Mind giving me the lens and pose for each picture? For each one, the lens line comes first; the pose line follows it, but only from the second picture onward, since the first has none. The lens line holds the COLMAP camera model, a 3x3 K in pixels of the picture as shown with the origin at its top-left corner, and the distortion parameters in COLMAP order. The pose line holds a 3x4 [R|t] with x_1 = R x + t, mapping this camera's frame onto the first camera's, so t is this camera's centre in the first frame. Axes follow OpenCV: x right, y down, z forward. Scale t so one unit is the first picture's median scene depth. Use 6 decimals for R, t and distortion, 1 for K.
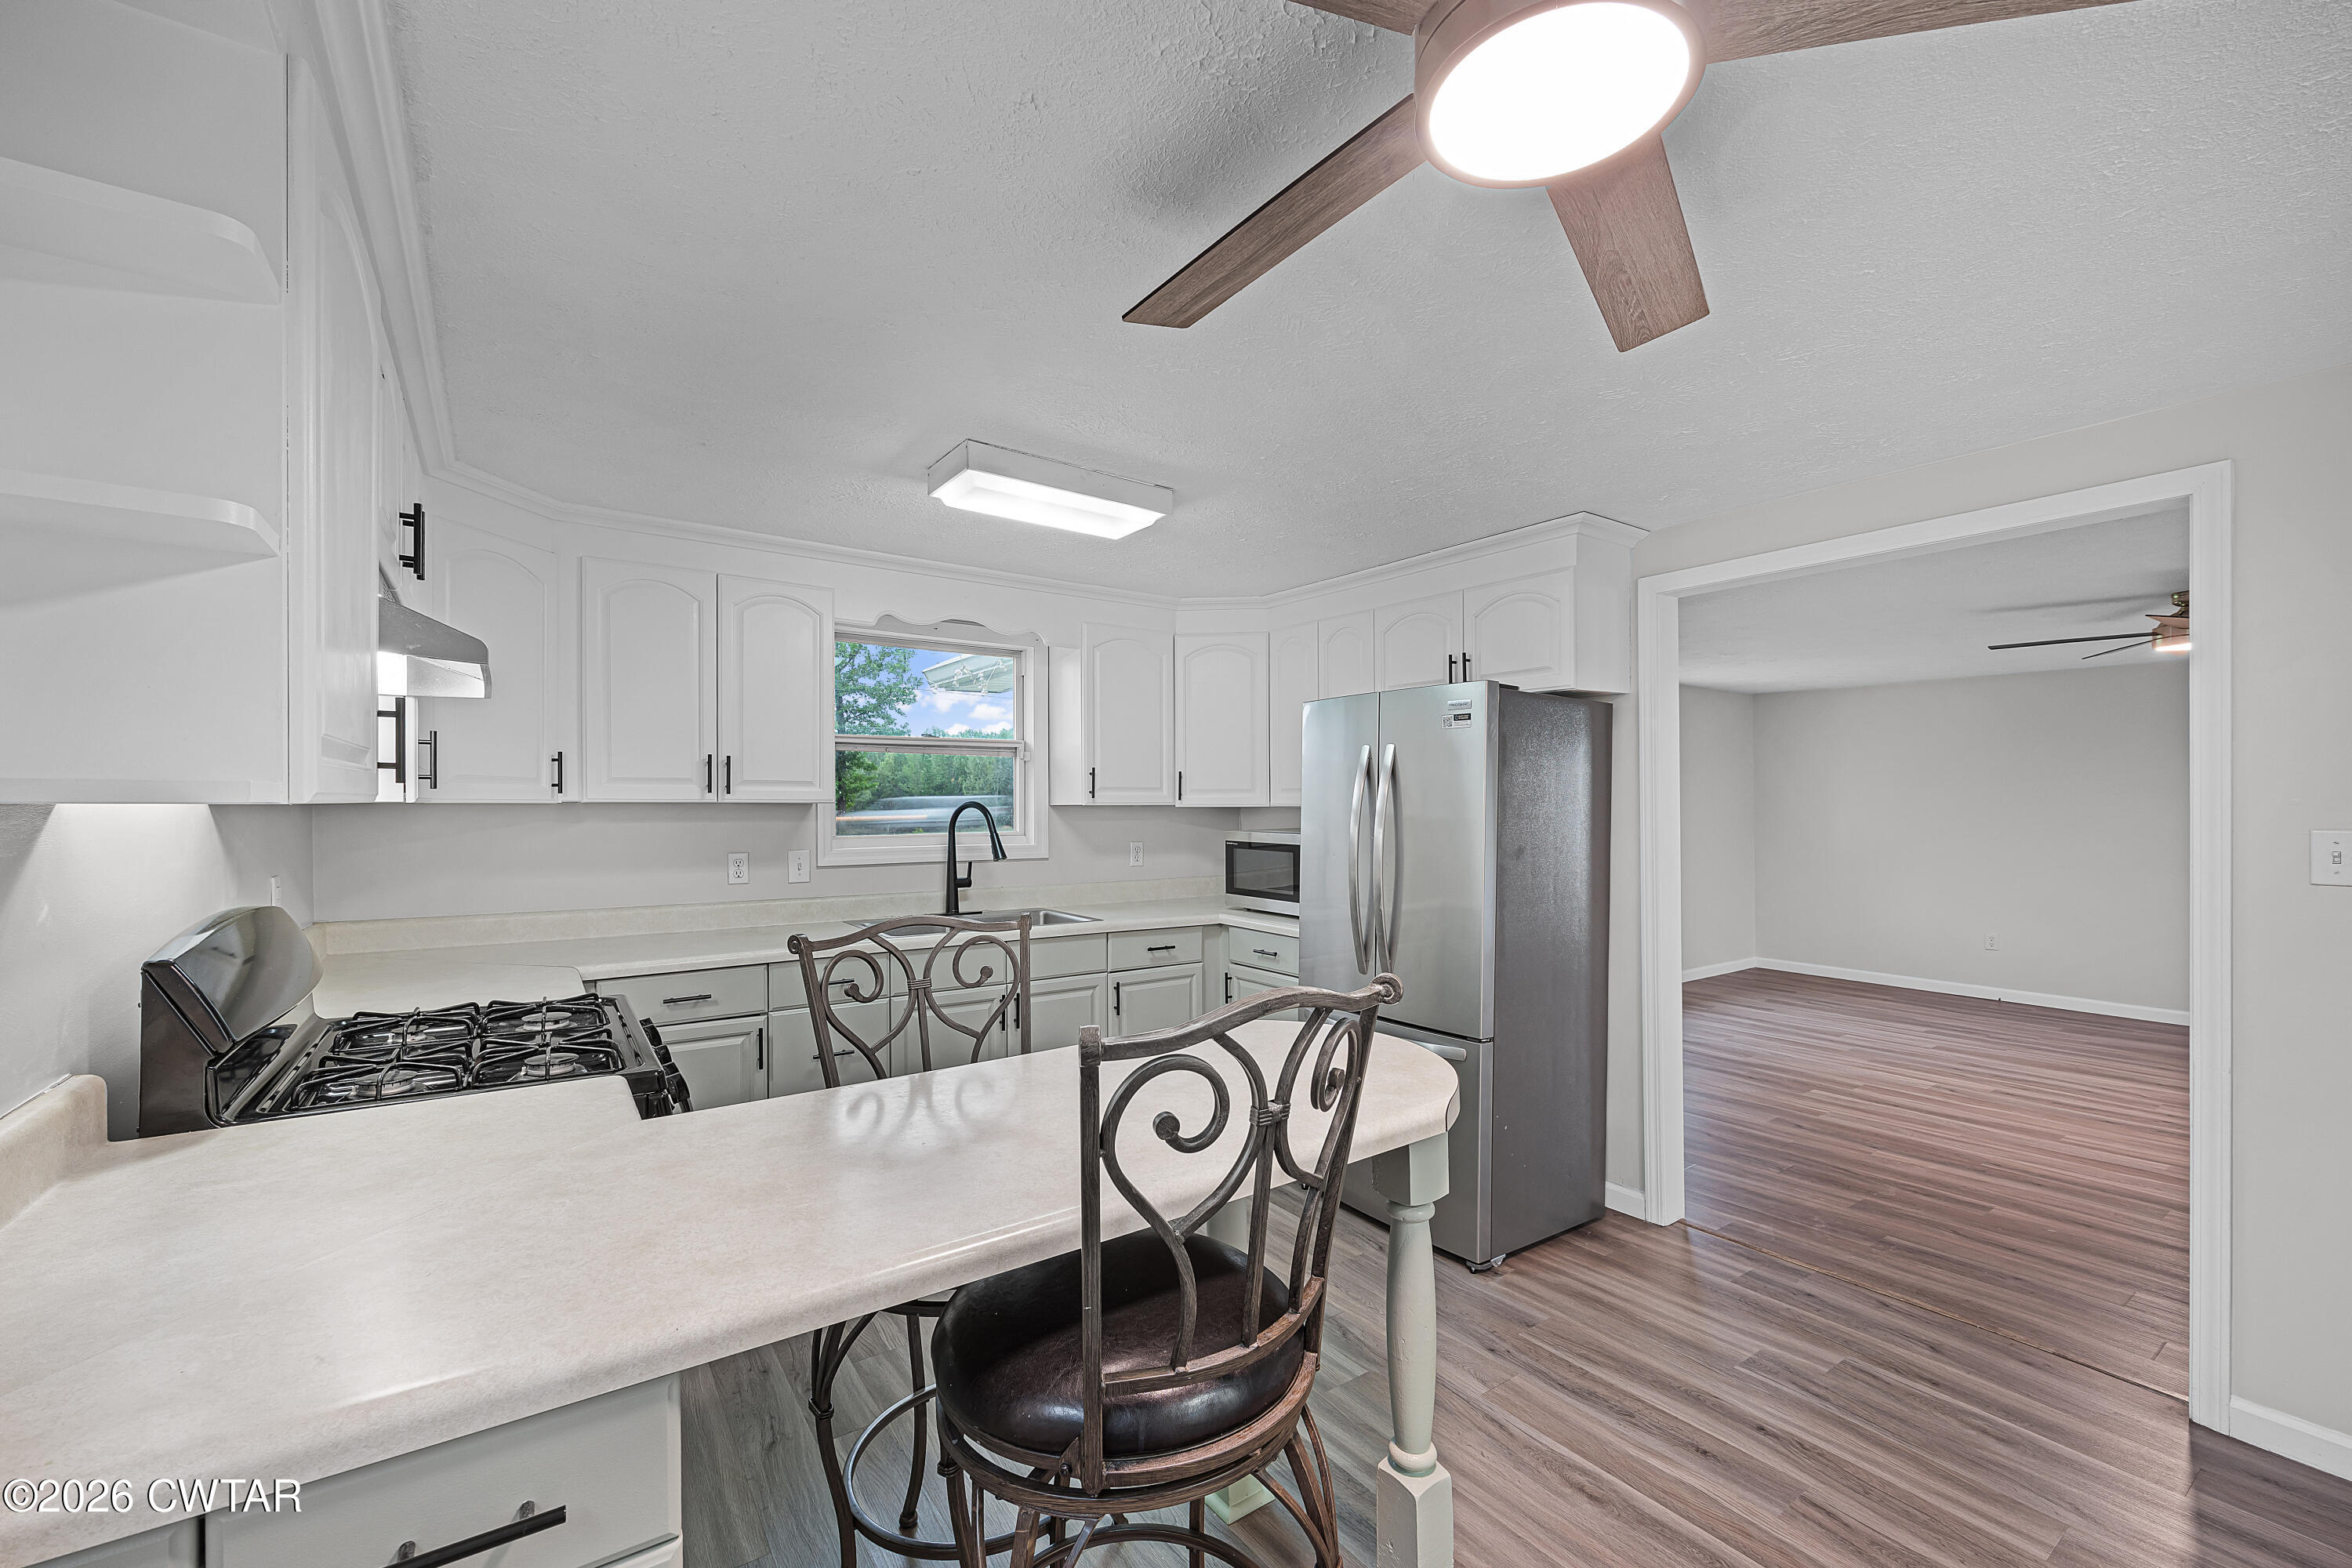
lens RADIAL K [[946.8, 0, 1176.2], [0, 946.8, 803.6], [0, 0, 1]] dist [-0.002160, 0.001111]
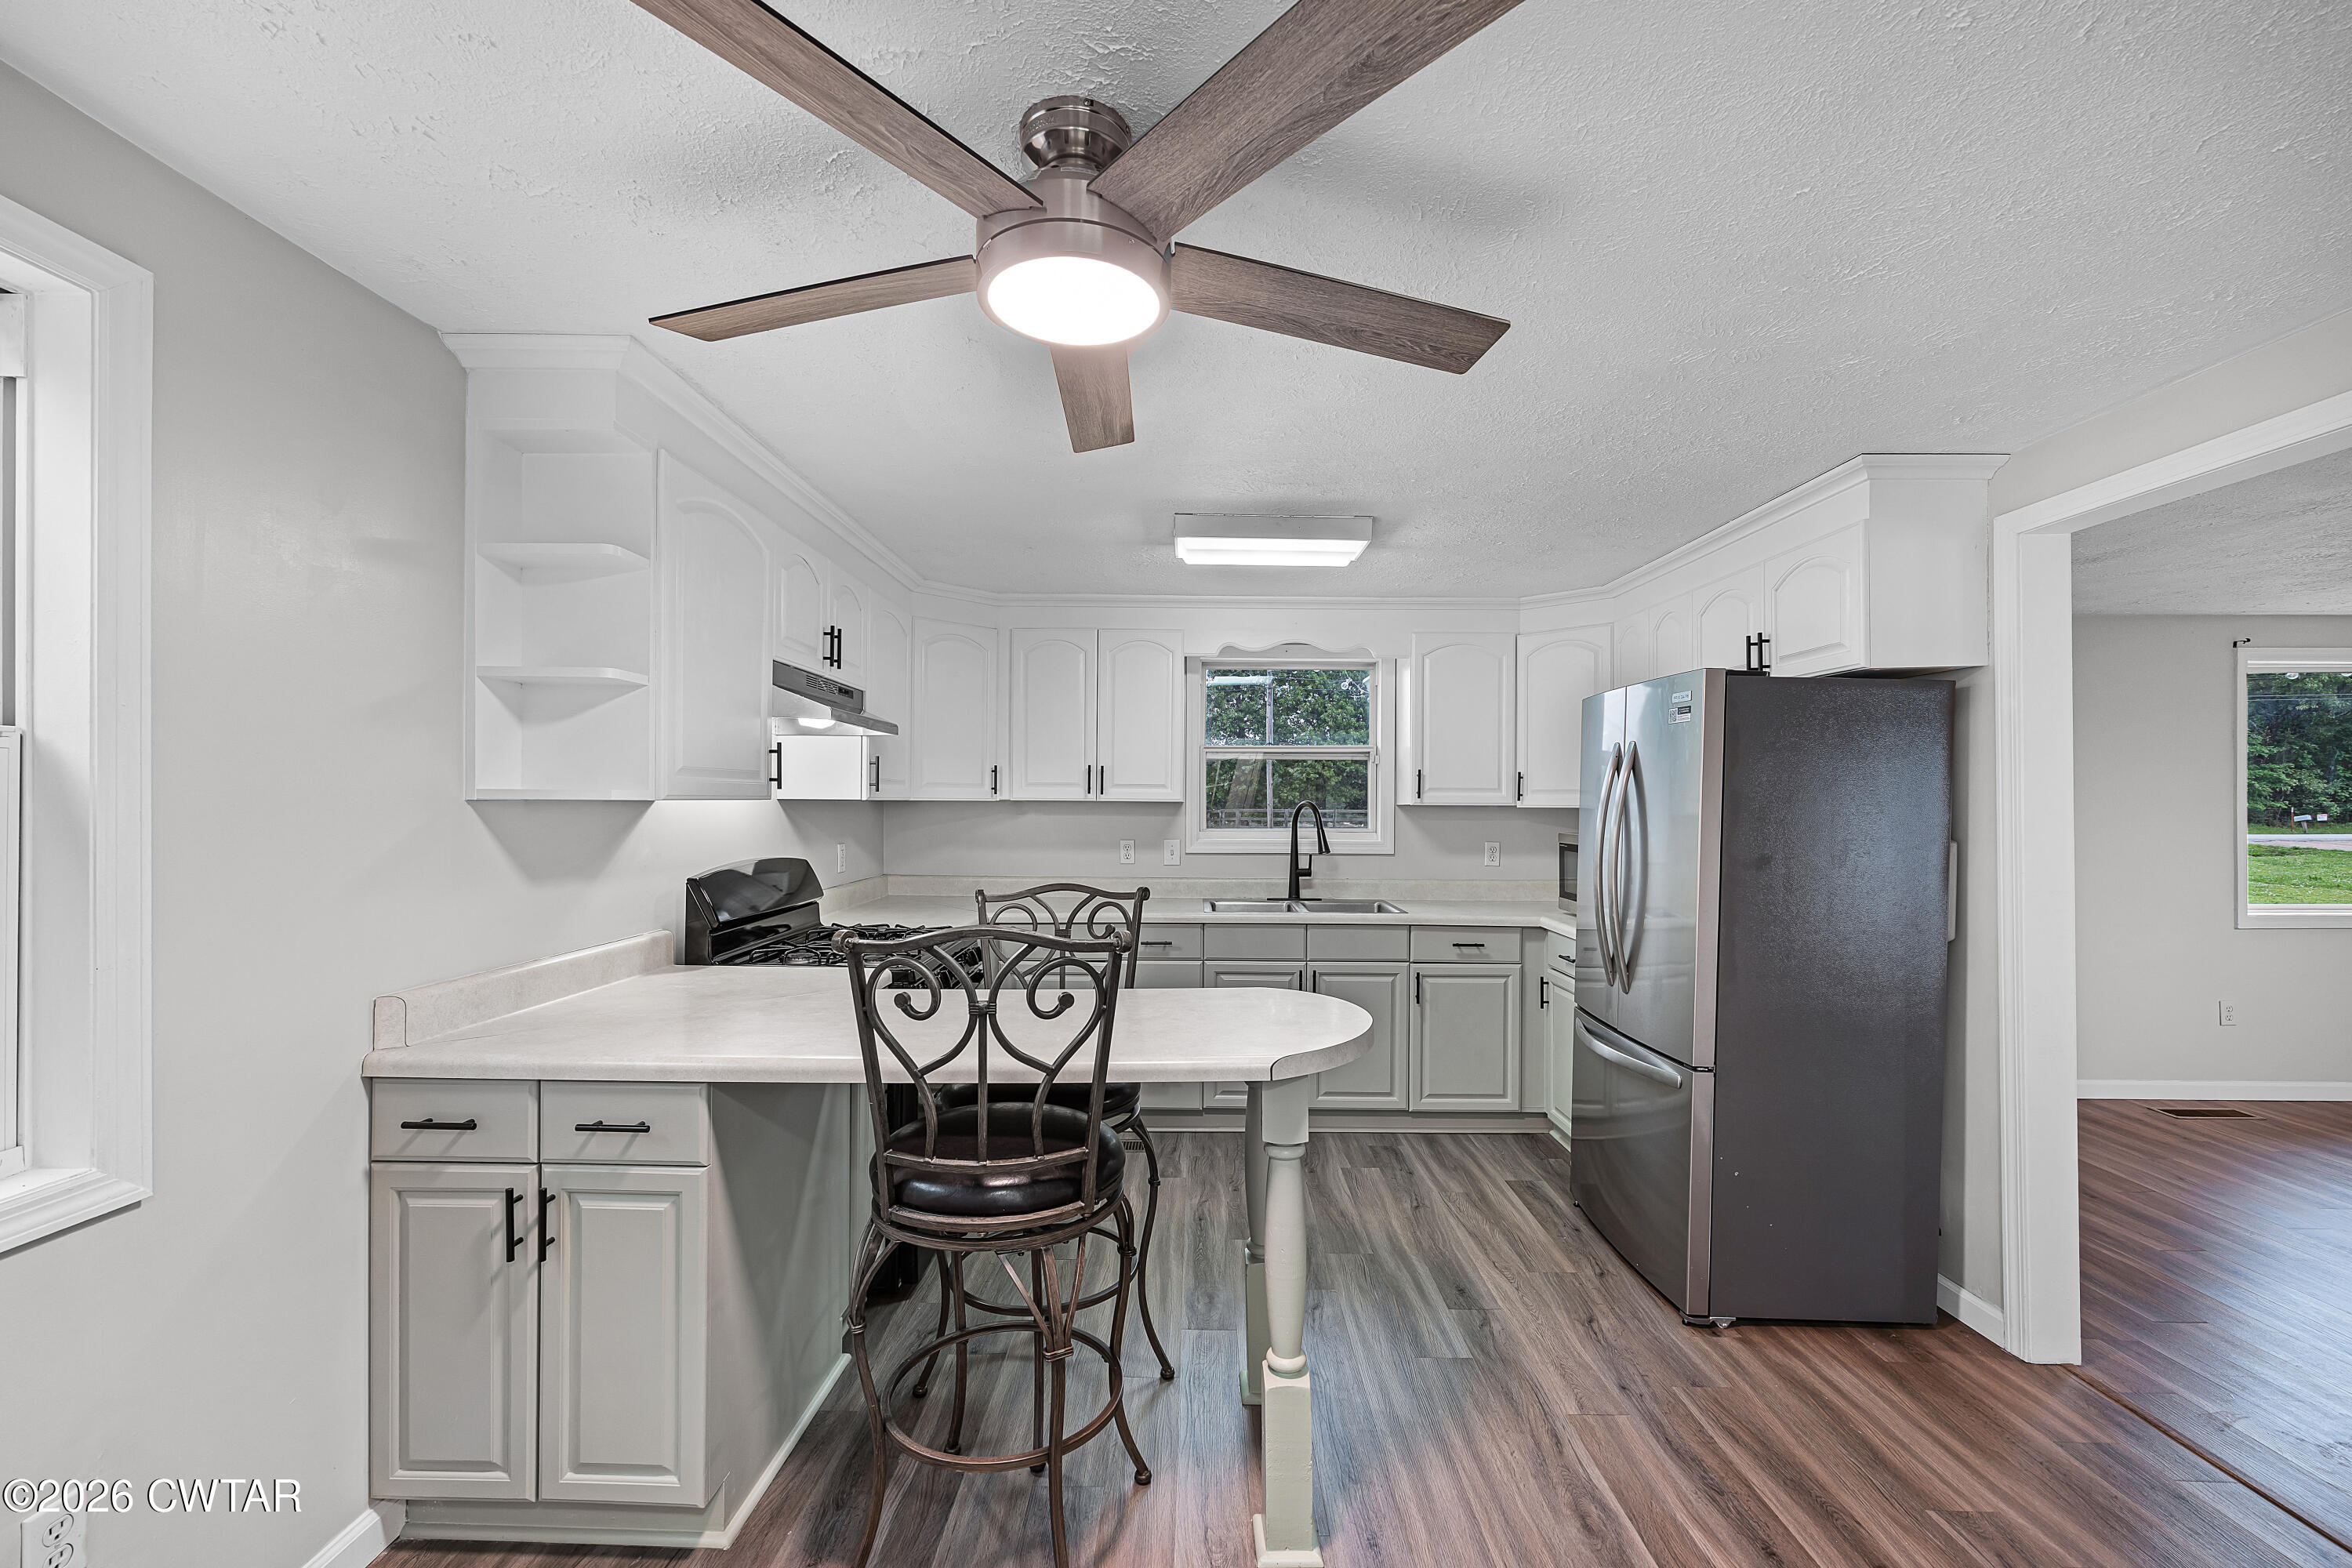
lens RADIAL K [[946.8, 0, 1184.7], [0, 946.8, 797.6], [0, 0, 1]] dist [-0.002160, 0.001111]
pose [[0.816476, 0.002095, -0.577375, 0.388943], [-0.005404, 0.999977, -0.004014, -0.001216], [0.577354, 0.006397, 0.816469, -0.015510]]
